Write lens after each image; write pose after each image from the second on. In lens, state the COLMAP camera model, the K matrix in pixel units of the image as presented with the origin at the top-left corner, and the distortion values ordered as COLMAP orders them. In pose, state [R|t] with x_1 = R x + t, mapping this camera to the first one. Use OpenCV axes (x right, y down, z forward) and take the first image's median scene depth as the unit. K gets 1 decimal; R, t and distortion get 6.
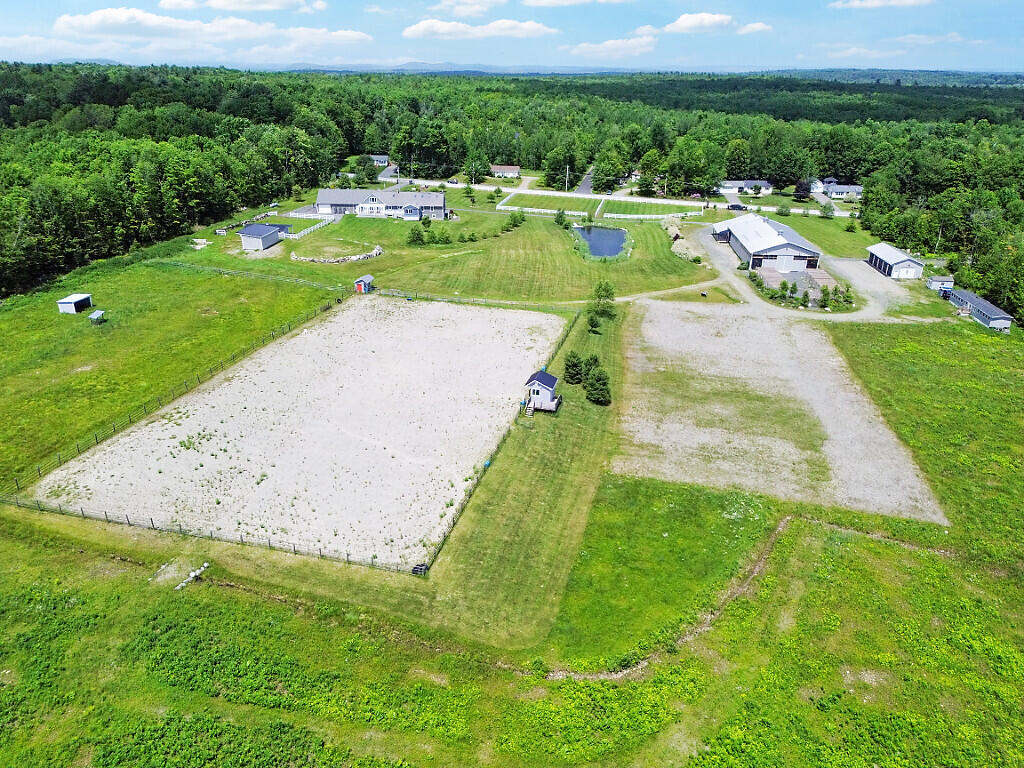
lens RADIAL K [[717.8, 0, 512.7], [0, 717.8, 383.0], [0, 0, 1]] dist [0.069979, -0.064289]
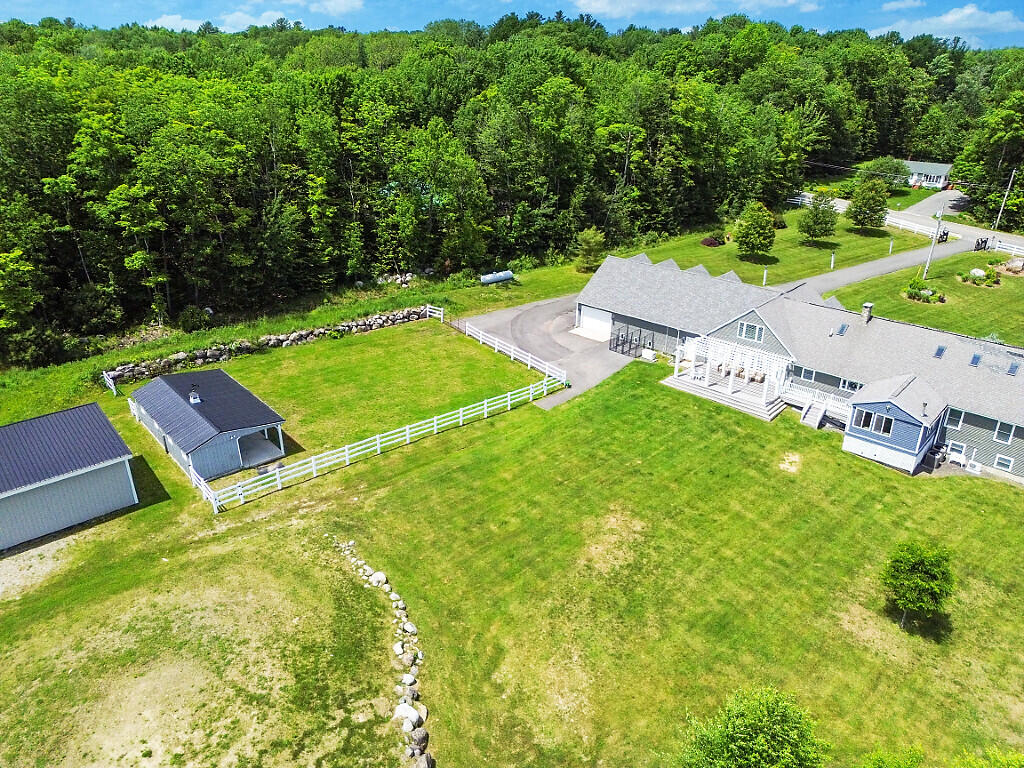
lens RADIAL K [[717.8, 0, 512.7], [0, 717.8, 383.0], [0, 0, 1]] dist [0.069979, -0.064289]
pose [[0.738062, 0.277620, -0.614973, -0.090555], [-0.273009, 0.956364, 0.104084, -0.238811], [0.617033, 0.091073, 0.781649, 0.743335]]
